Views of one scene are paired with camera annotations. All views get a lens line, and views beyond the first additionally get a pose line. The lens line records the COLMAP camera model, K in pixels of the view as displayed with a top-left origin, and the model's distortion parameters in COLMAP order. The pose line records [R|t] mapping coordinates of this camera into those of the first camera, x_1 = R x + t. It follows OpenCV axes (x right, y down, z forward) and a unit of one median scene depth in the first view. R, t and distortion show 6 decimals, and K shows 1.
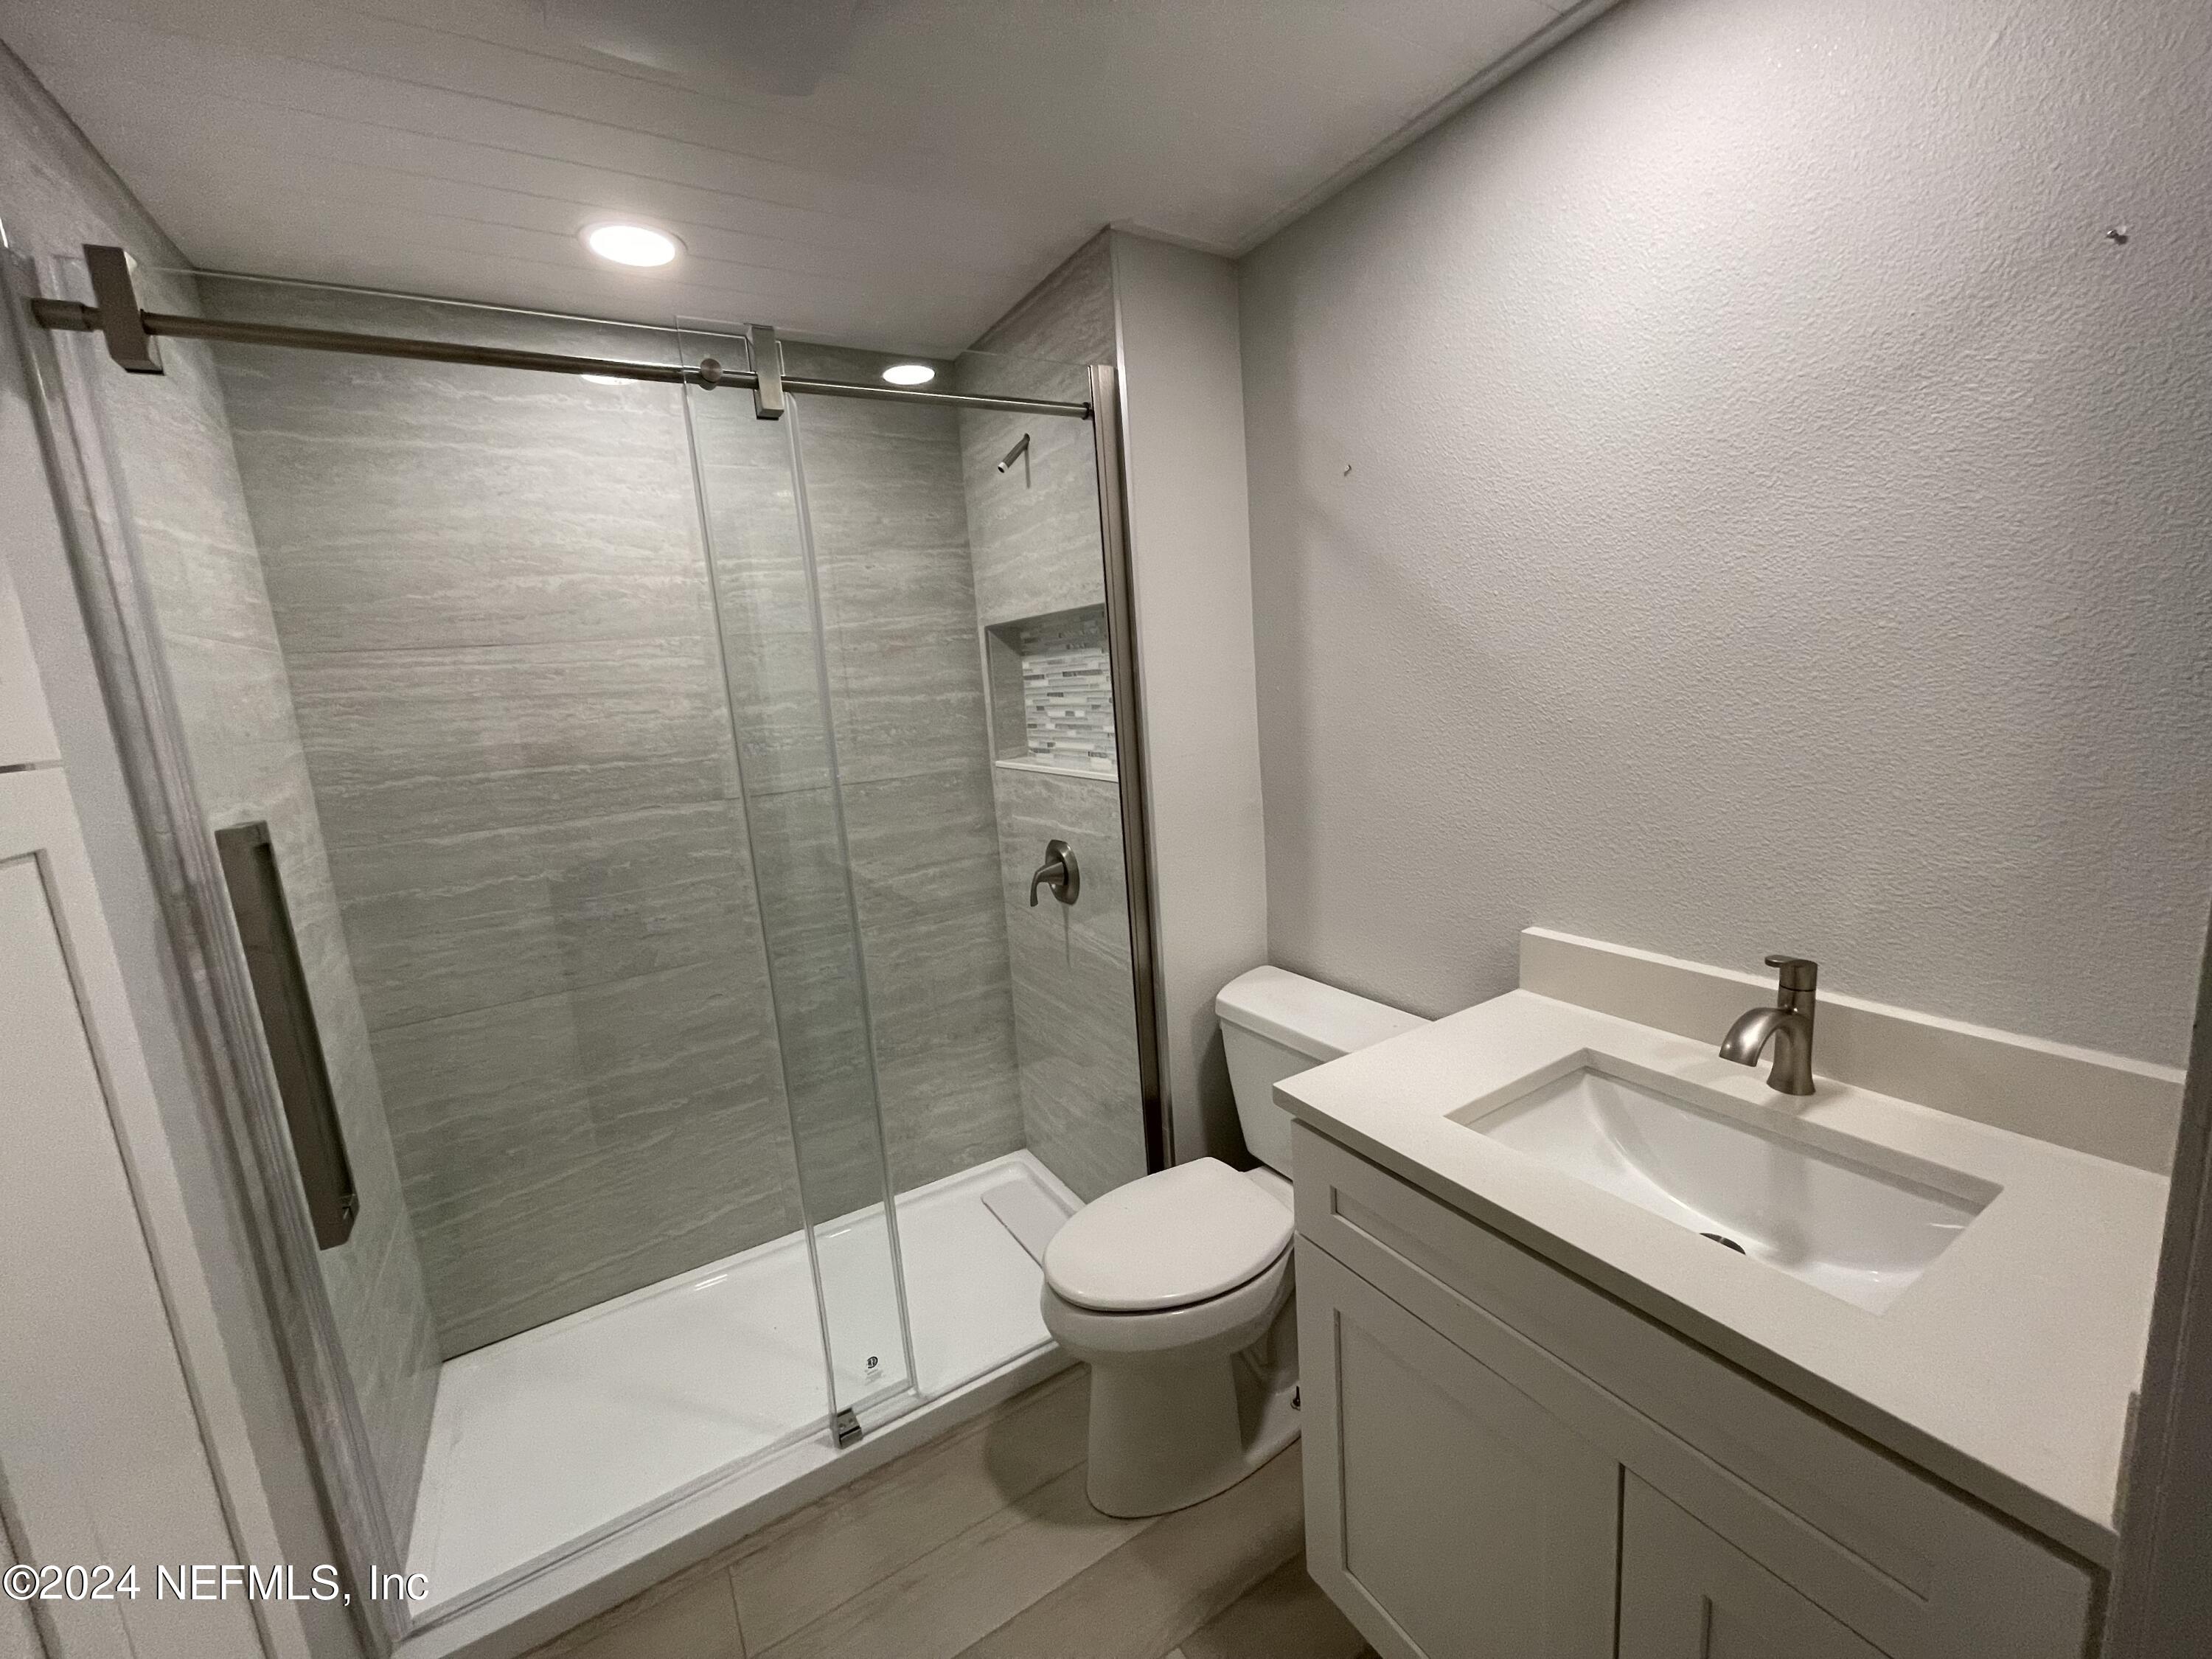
lens RADIAL K [[892.3, 0, 1111.2], [0, 892.3, 831.0], [0, 0, 1]] dist [-0.011080, 0.003308]
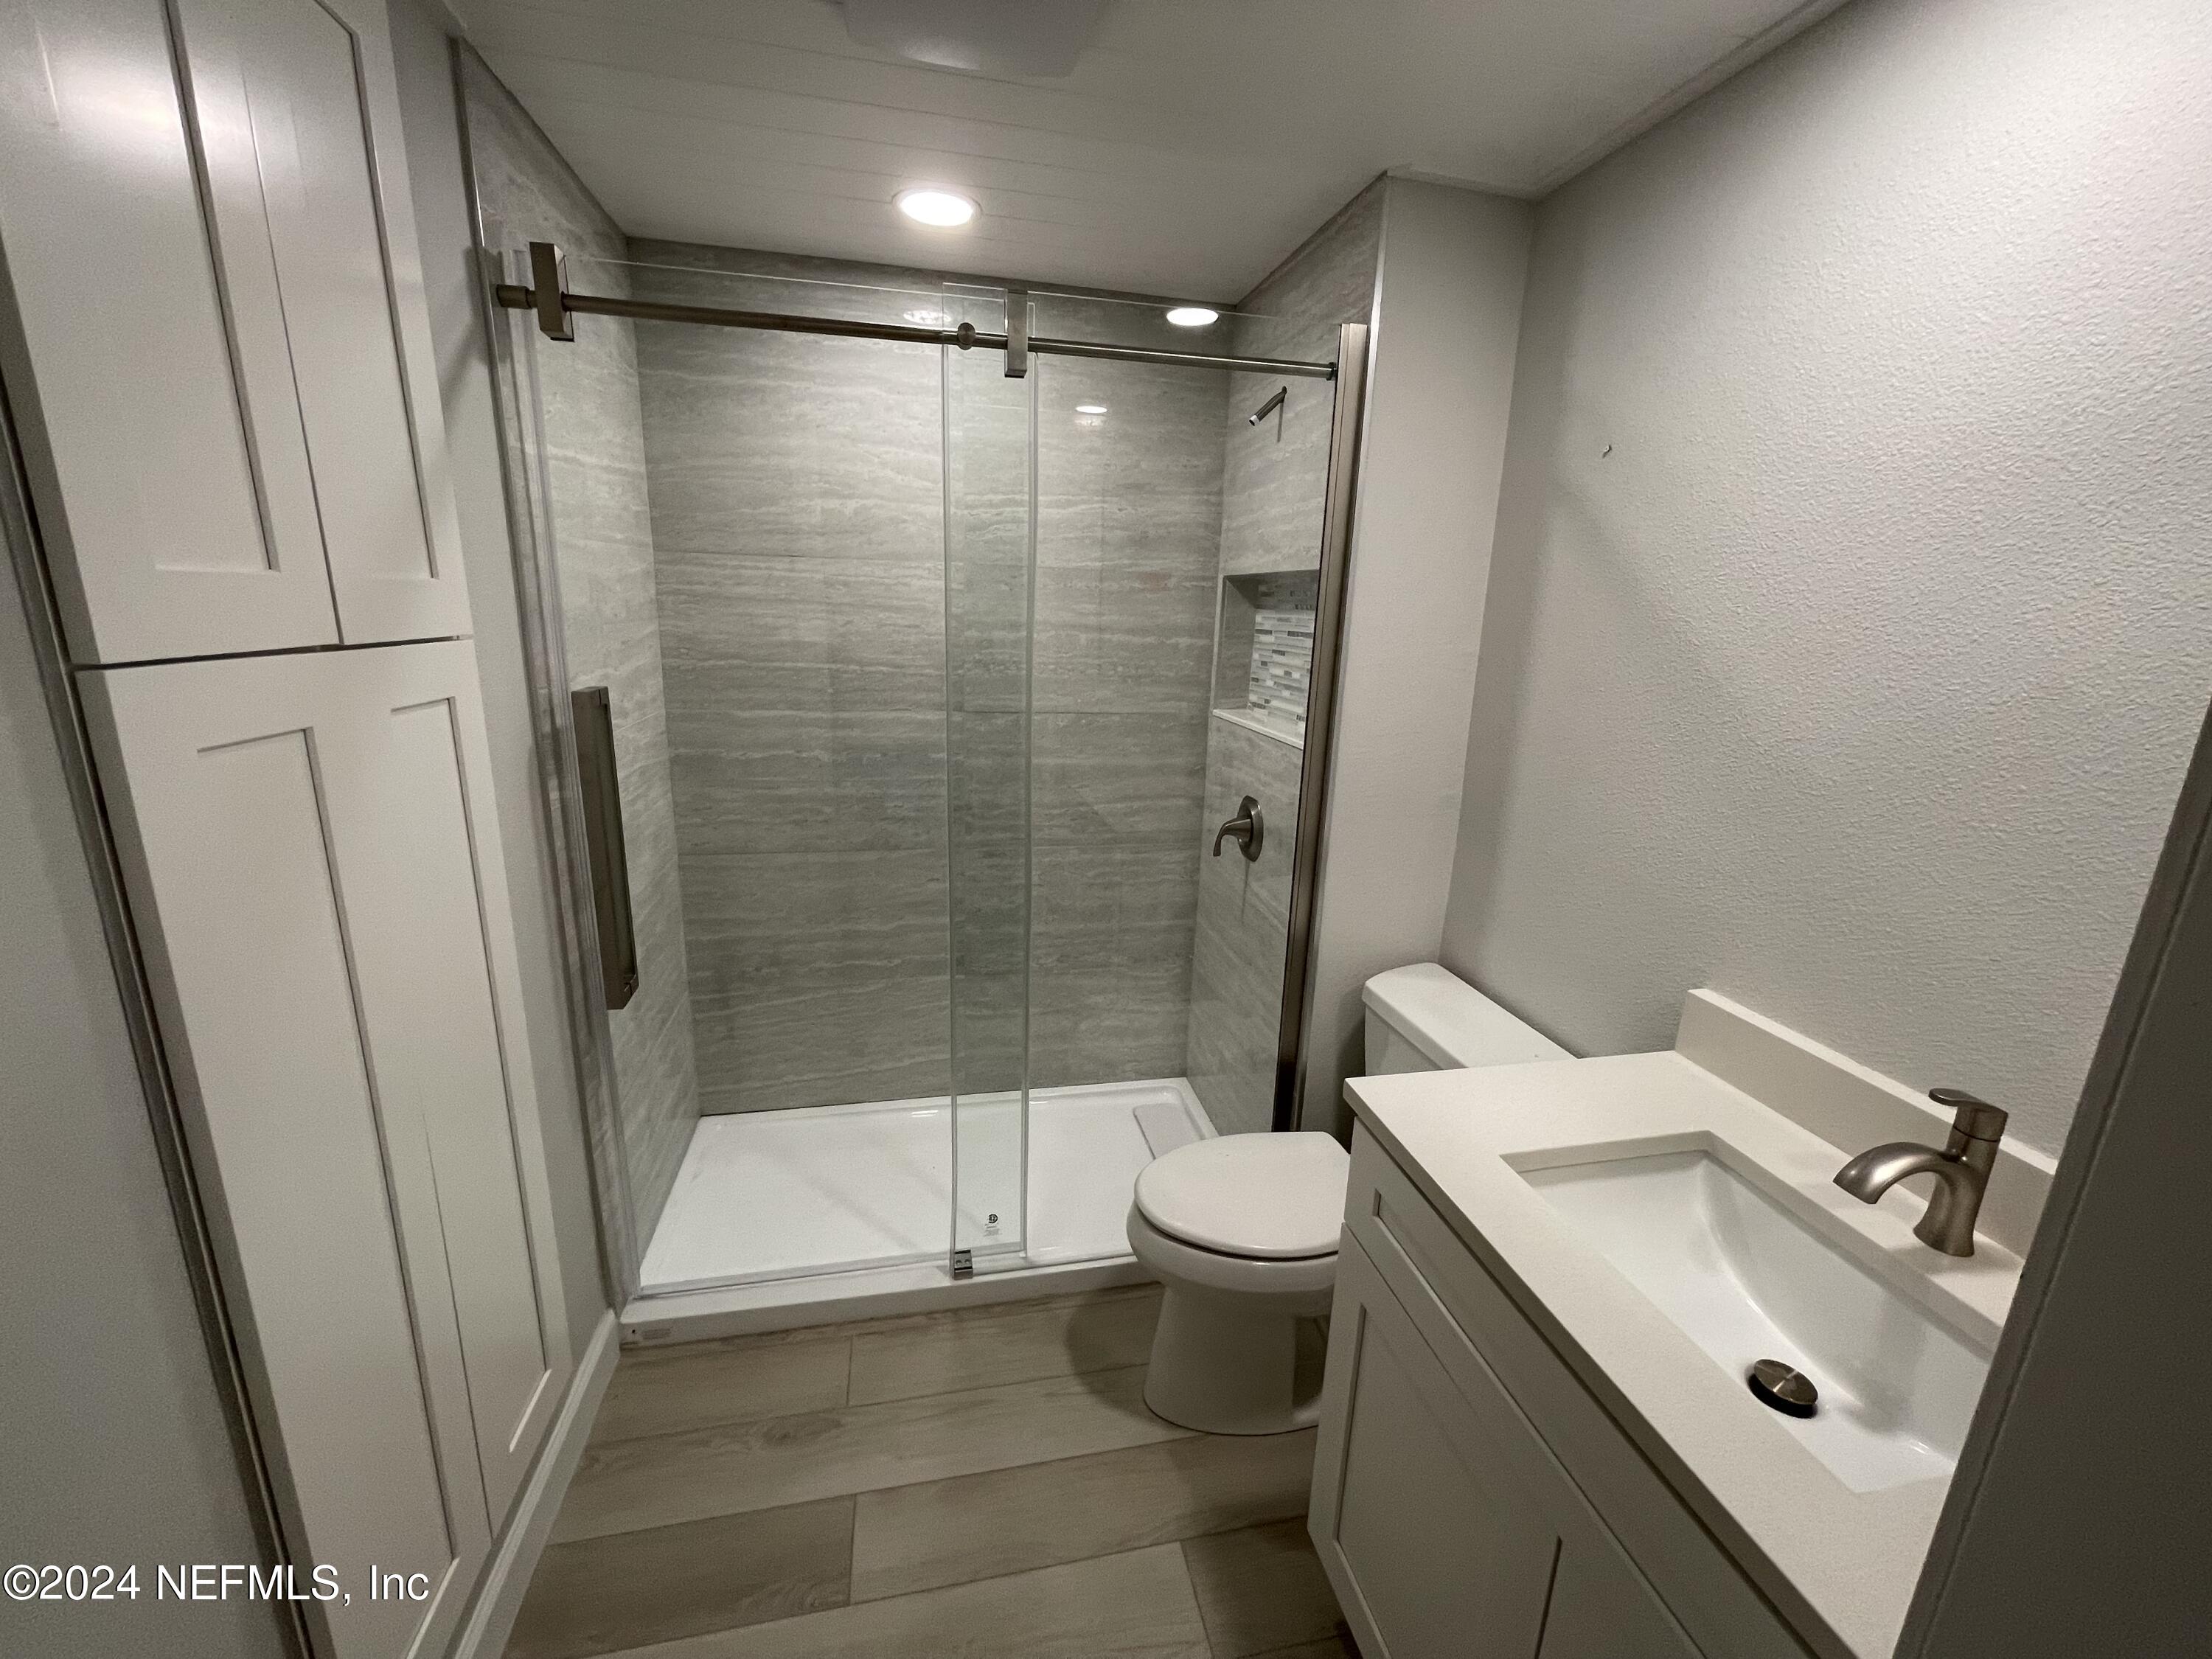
lens RADIAL K [[892.3, 0, 1111.2], [0, 892.3, 831.0], [0, 0, 1]] dist [-0.011080, 0.003308]
pose [[0.937992, 0.181915, -0.295089, 0.116342], [-0.158119, 0.982054, 0.102805, -0.036699], [0.308495, -0.049772, 0.949923, -0.023062]]
